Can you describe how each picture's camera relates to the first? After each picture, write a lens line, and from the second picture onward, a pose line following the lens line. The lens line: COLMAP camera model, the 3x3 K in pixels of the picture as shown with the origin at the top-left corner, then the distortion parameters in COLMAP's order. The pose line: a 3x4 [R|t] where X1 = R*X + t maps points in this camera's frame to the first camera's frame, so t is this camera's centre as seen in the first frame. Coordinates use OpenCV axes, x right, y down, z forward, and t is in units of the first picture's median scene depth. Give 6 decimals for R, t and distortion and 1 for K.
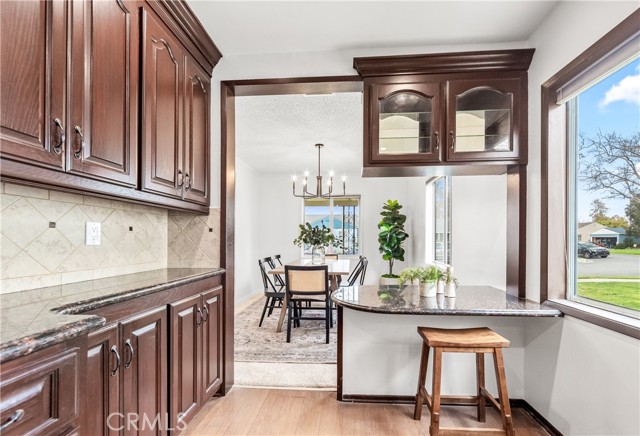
lens RADIAL K [[266.8, 0, 334.2], [0, 266.8, 240.6], [0, 0, 1]] dist [-0.000321, -0.000102]
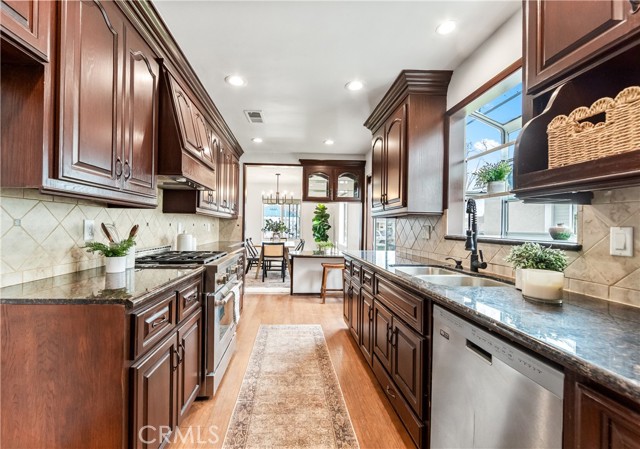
lens RADIAL K [[259.6, 0, 320.0], [0, 259.6, 224.5], [0, 0, 1]] dist [-0.000741, -0.000110]
pose [[0.985586, 0.013575, 0.168630, -0.097466], [-0.011453, 0.999843, -0.013546, -0.018923], [-0.168787, 0.011419, 0.985586, -1.015404]]
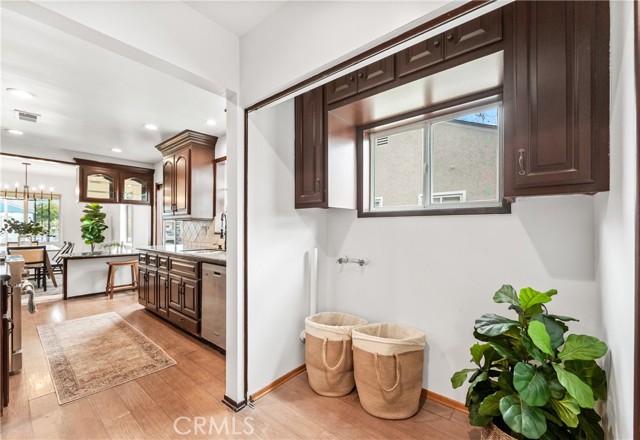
lens RADIAL K [[257.9, 0, 320.7], [0, 257.9, 227.2], [0, 0, 1]] dist [0.000564, 0.000114]
pose [[0.590106, -0.000037, 0.807326, -0.351309], [0.003379, 0.999991, -0.002423, -0.019678], [-0.807319, 0.004158, 0.590101, -1.548690]]
